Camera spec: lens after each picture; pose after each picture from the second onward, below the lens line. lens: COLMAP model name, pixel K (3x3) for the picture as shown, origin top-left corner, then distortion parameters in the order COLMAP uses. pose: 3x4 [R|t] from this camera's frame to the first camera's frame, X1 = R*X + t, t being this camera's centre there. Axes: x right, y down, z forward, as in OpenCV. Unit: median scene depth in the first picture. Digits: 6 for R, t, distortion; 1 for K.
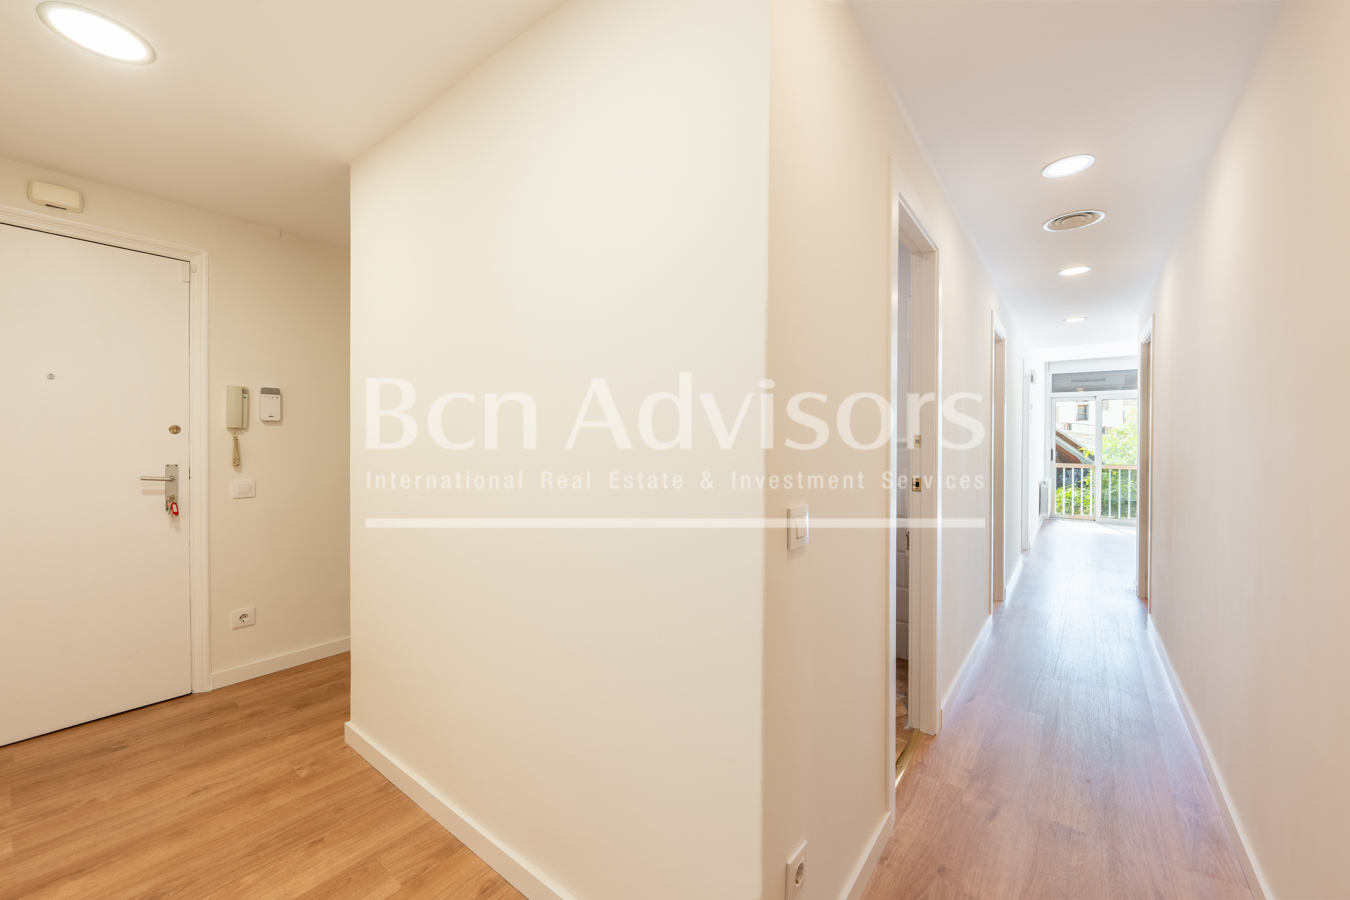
lens RADIAL K [[532.6, 0, 674.5], [0, 532.6, 445.5], [0, 0, 1]] dist [0.000150, 0.000334]
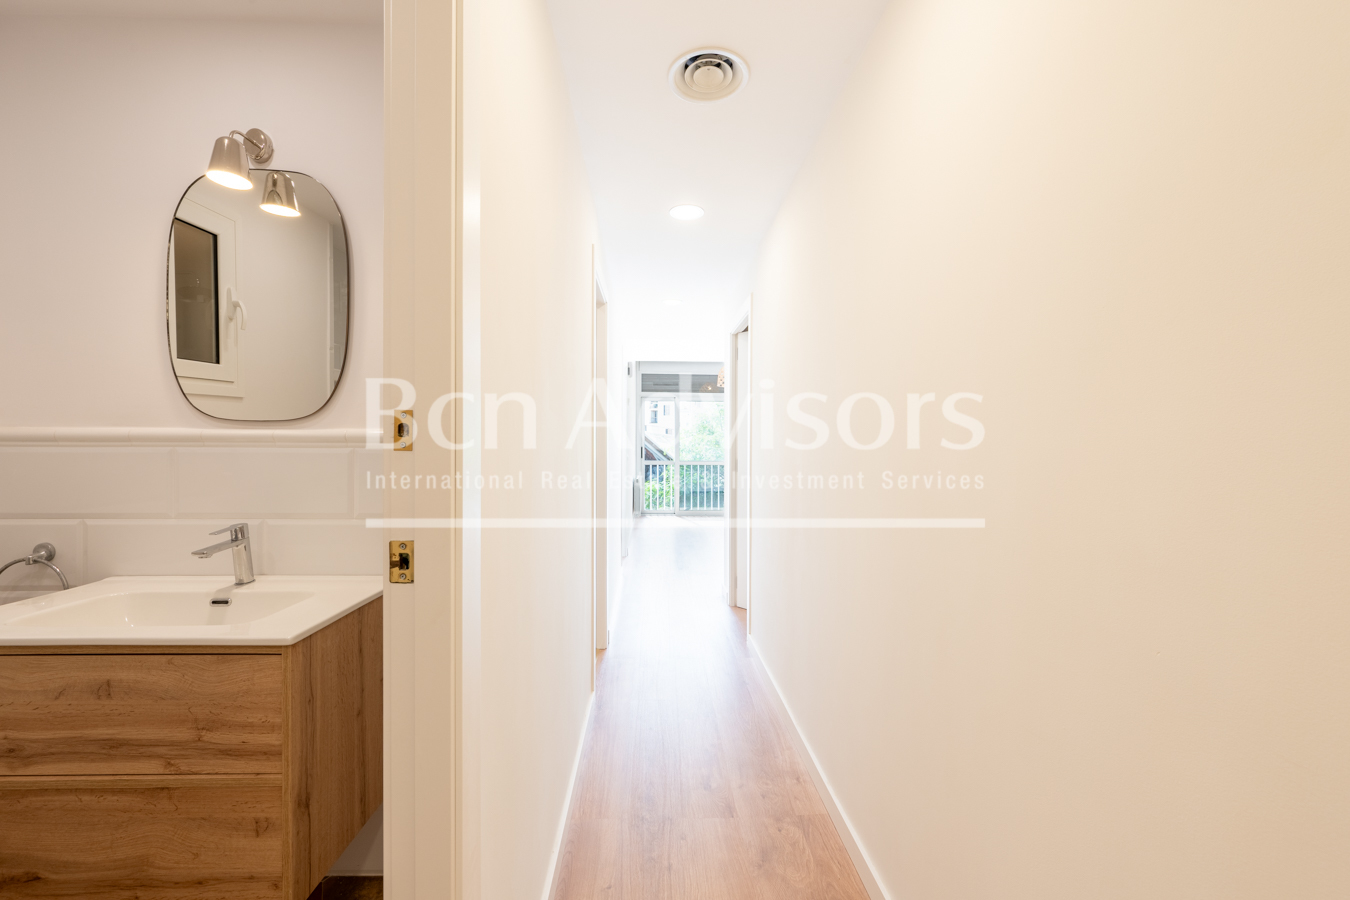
lens RADIAL K [[532.6, 0, 674.5], [0, 532.6, 445.5], [0, 0, 1]] dist [0.000150, 0.000334]
pose [[0.768577, -0.007806, 0.639710, 0.102125], [0.006835, 0.999969, 0.003990, -0.000047], [-0.639721, 0.001306, 0.768606, 0.174176]]
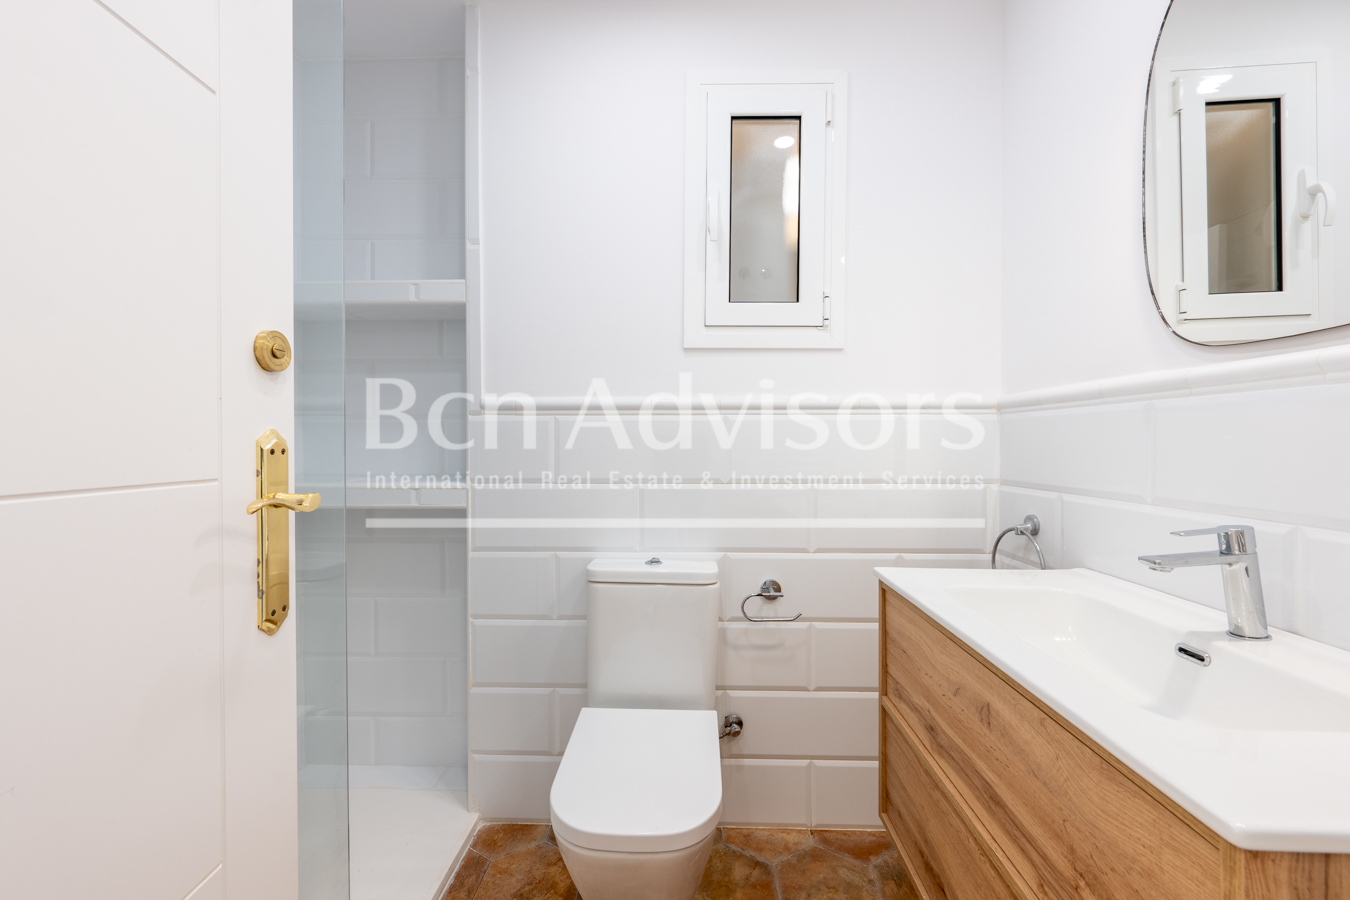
lens RADIAL K [[523.9, 0, 676.9], [0, 523.9, 449.1], [0, 0, 1]] dist [-0.000346, 0.000721]
pose [[0.587208, -0.001222, -0.809435, 0.111694], [0.001180, 0.999999, -0.000653, 0.005689], [0.809435, -0.000571, 0.587209, 0.217880]]
